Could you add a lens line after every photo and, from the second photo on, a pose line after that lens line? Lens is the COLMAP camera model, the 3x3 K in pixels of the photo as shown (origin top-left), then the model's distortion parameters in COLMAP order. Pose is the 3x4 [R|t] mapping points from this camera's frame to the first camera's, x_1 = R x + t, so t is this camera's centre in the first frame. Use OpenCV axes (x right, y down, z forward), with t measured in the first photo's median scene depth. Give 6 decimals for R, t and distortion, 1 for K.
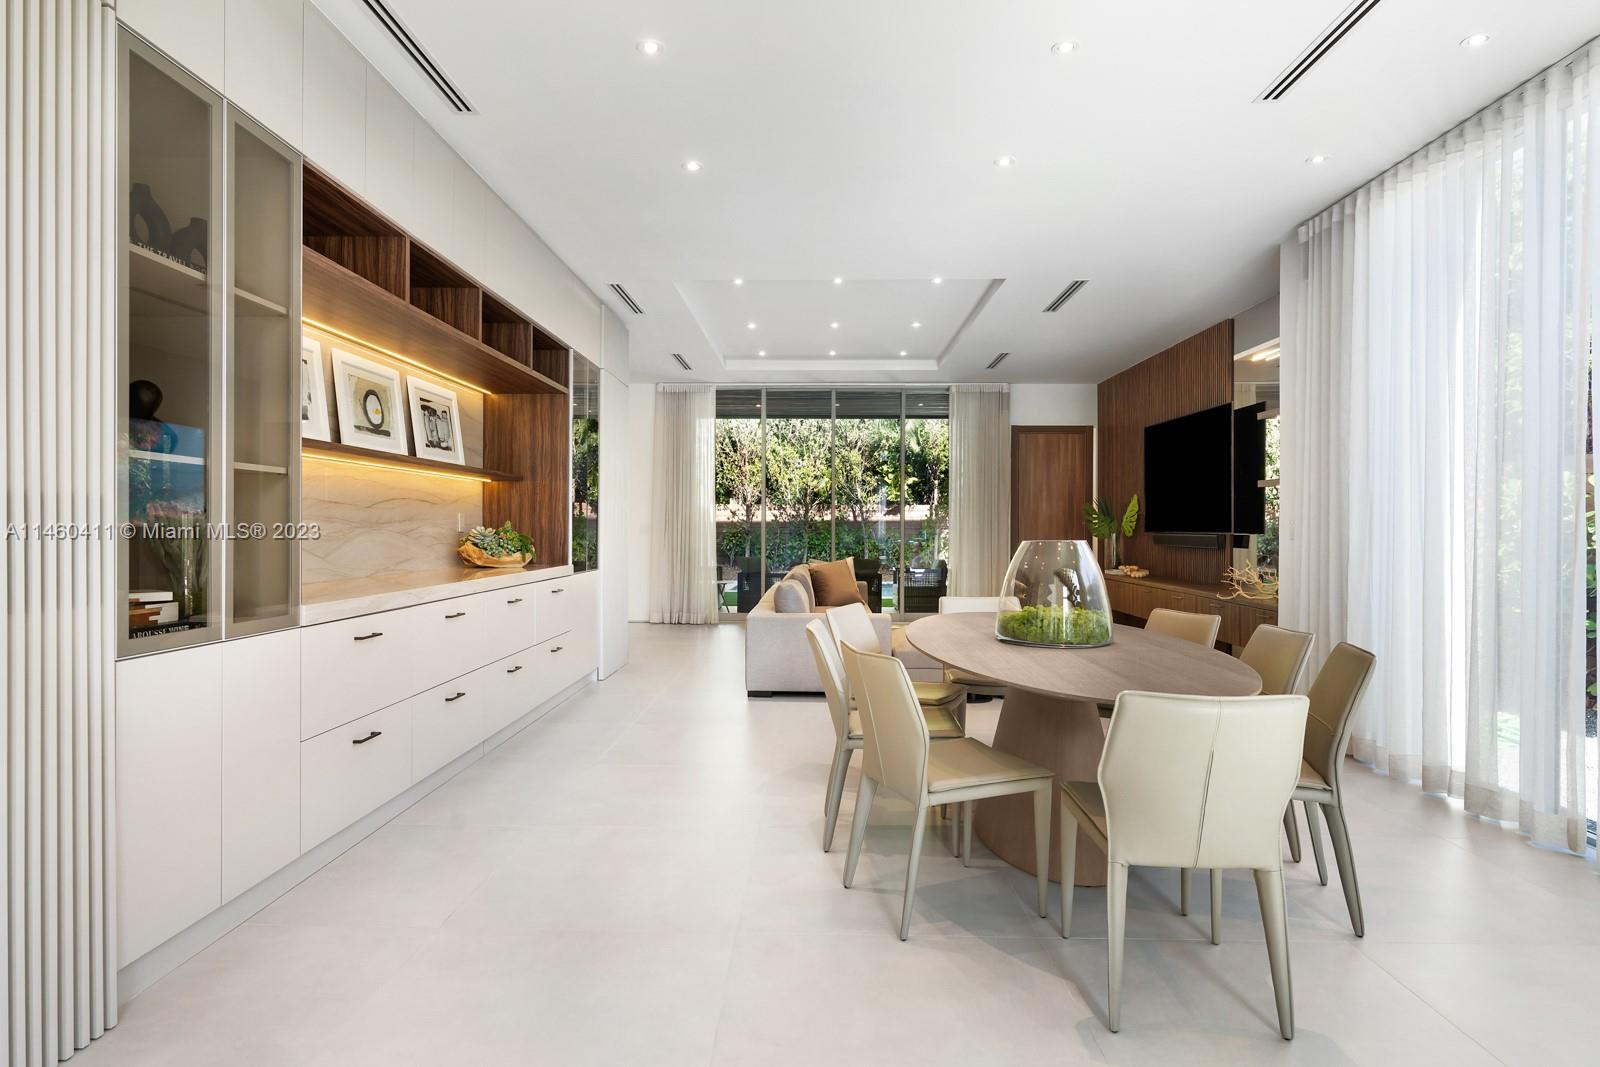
lens RADIAL K [[871.7, 0, 799.5], [0, 871.7, 528.5], [0, 0, 1]] dist [-0.005272, -0.000015]
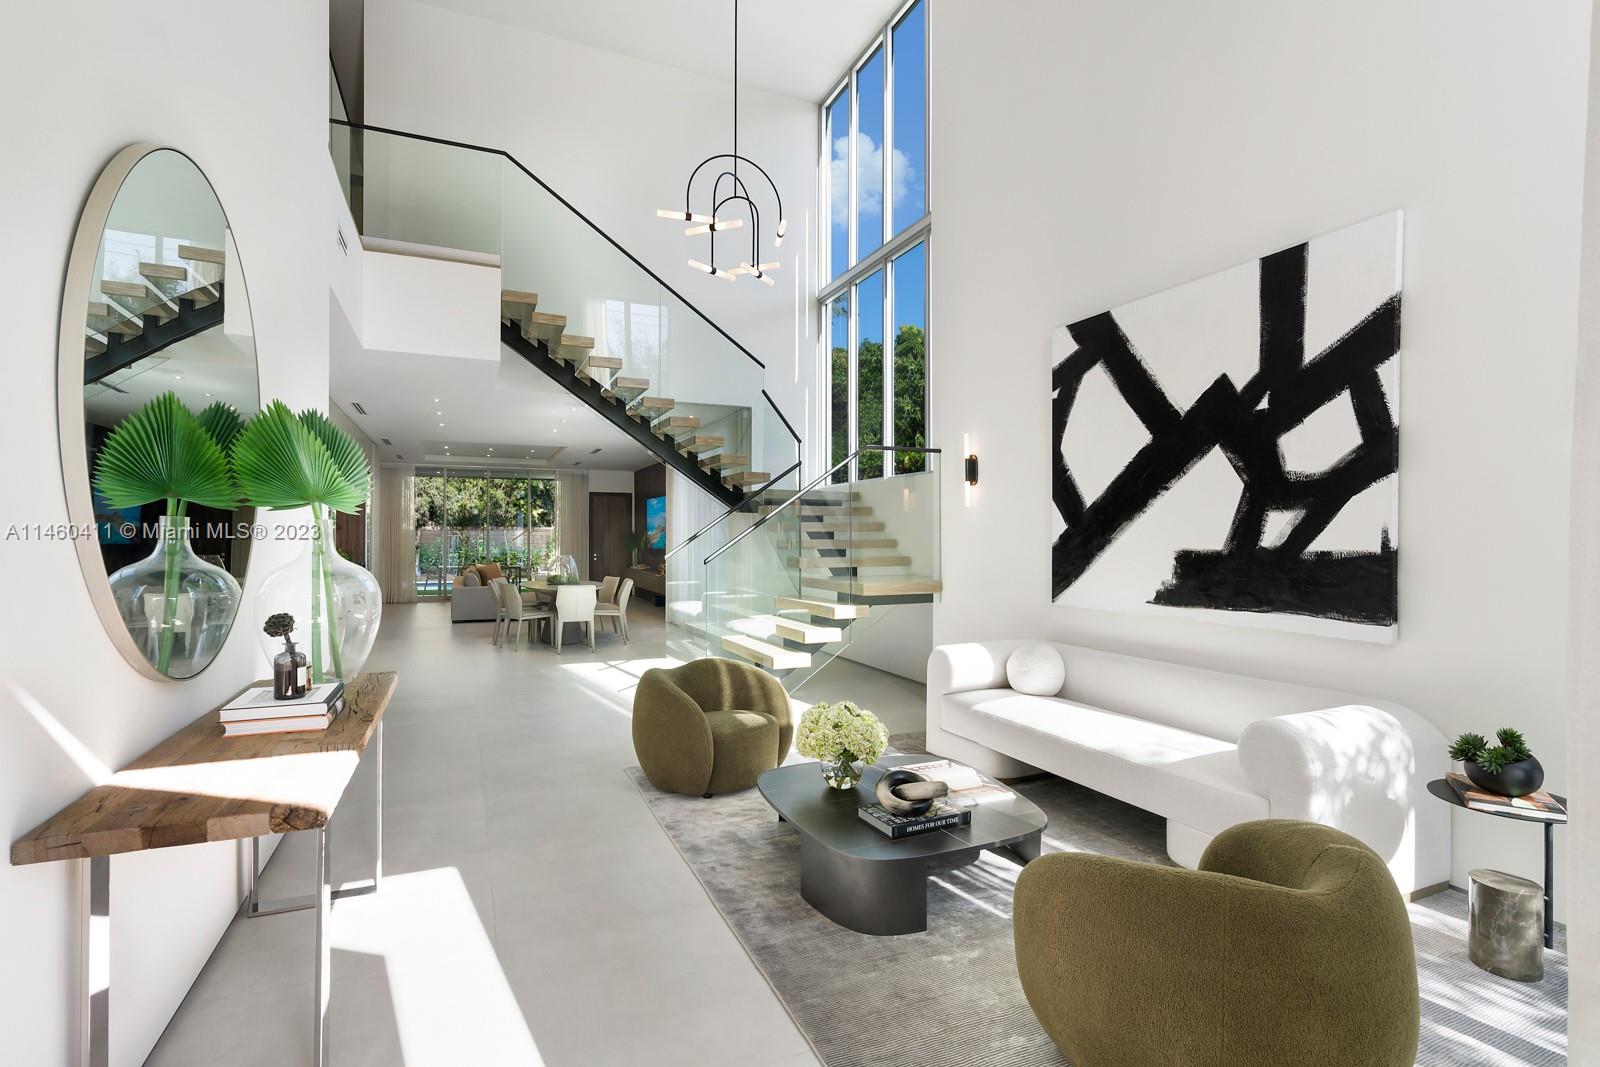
lens RADIAL K [[770.3, 0, 793.2], [0, 770.3, 537.7], [0, 0, 1]] dist [-0.003100, 0.000011]
pose [[0.909242, 0.000742, 0.416267, -0.038127], [-0.000438, 1.000000, -0.000825, -0.013588], [-0.416268, 0.000568, 0.909242, -0.539366]]
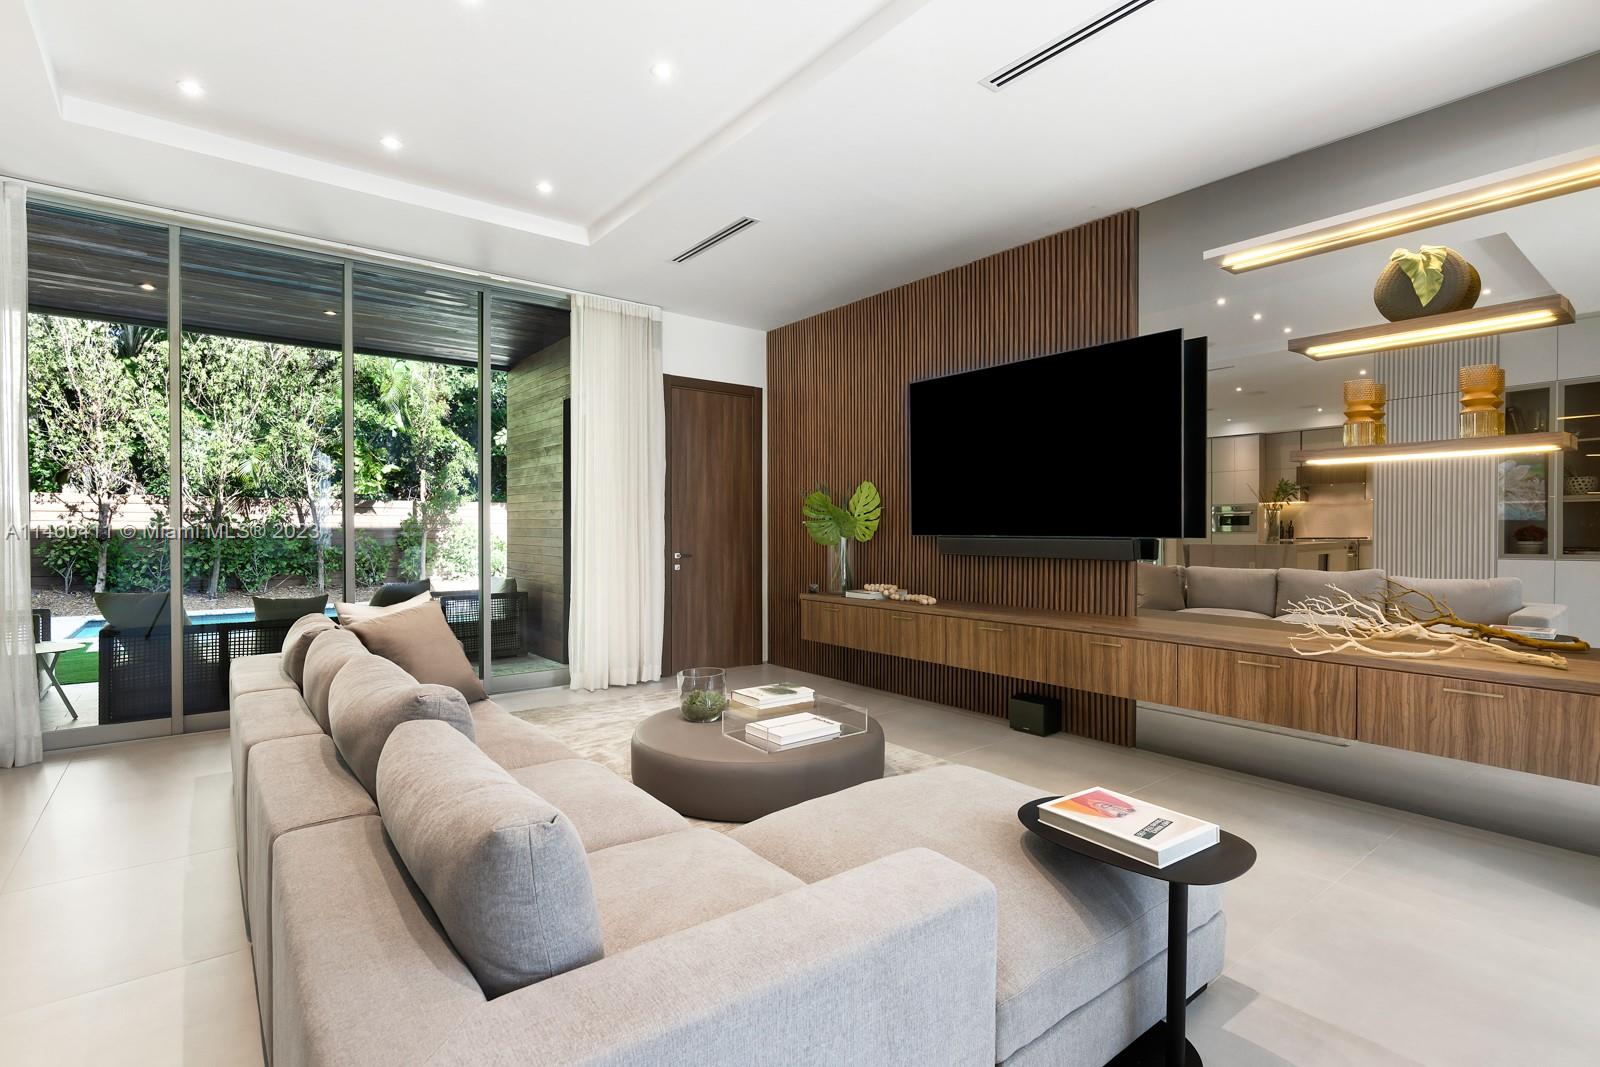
lens RADIAL K [[770.3, 0, 807.3], [0, 770.3, 535.0], [0, 0, 1]] dist [-0.003100, 0.000011]
pose [[0.768399, -0.009762, 0.639897, -0.034858], [0.004709, 0.999943, 0.009601, -0.001276], [-0.639954, -0.004364, 0.768401, 0.370298]]
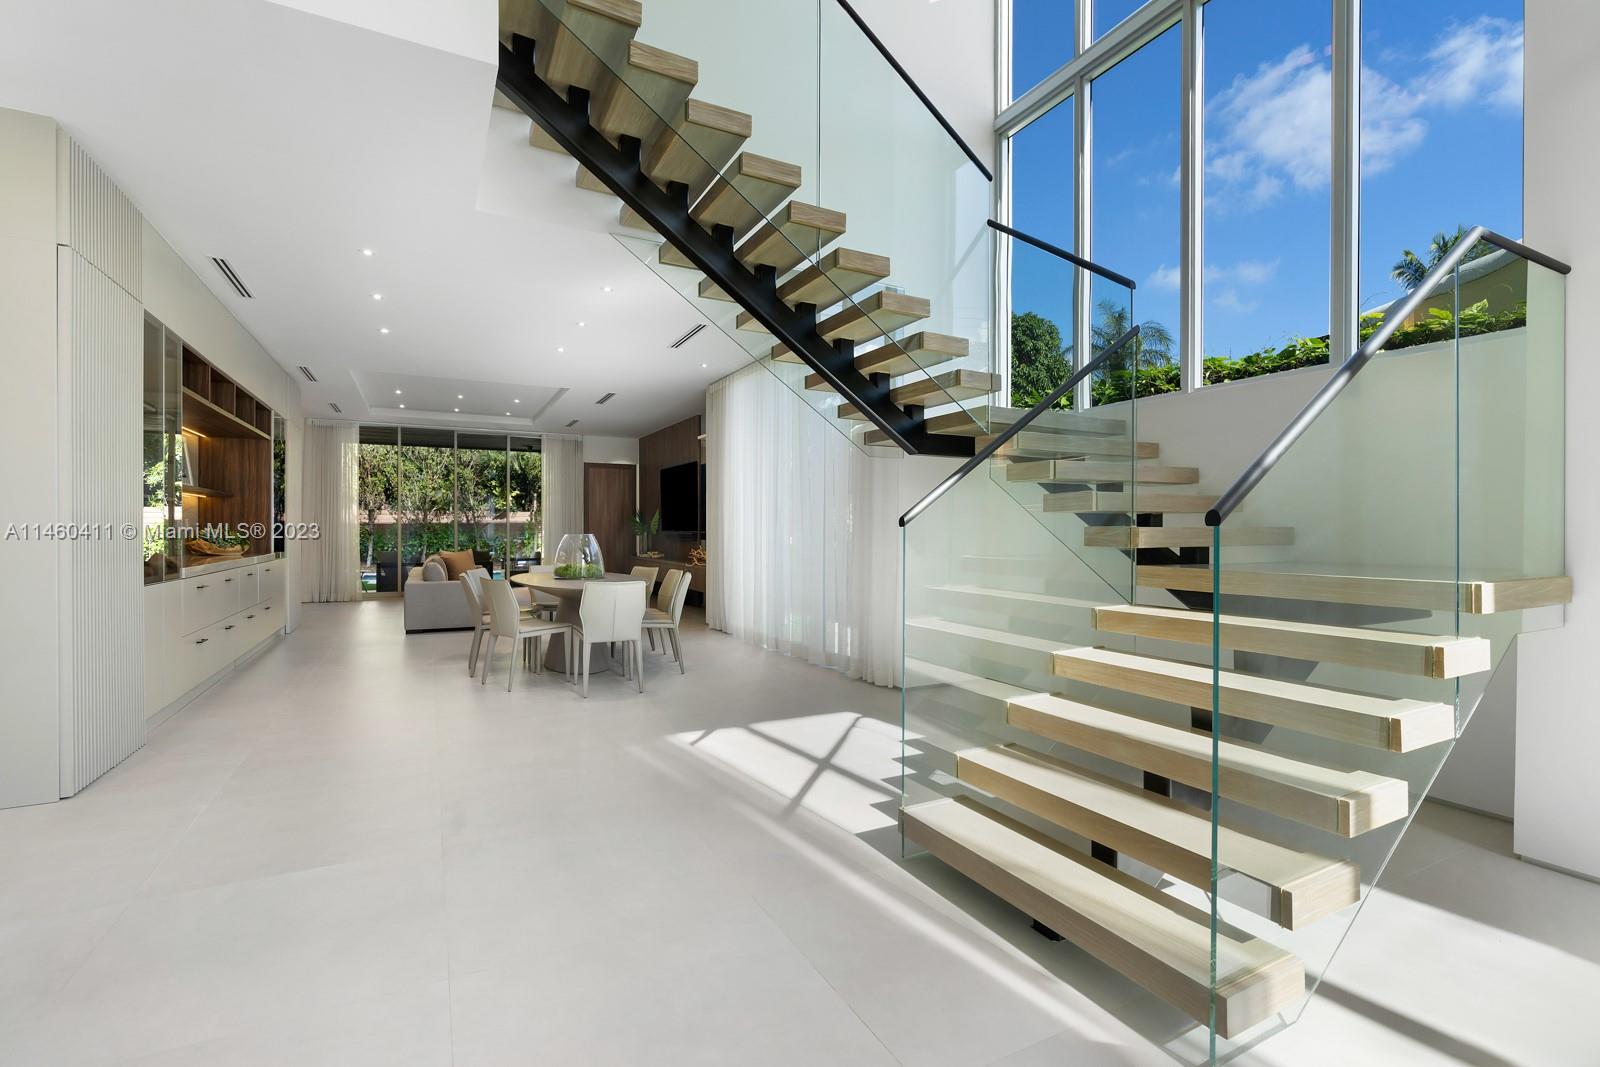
lens RADIAL K [[712.0, 0, 798.0], [0, 712.0, 531.8], [0, 0, 1]] dist [-0.004778, 0.001006]
pose [[0.875350, -0.002942, 0.483481, -0.025863], [0.001503, 0.999993, 0.003364, 0.000649], [-0.483487, -0.002218, 0.875349, -0.219942]]
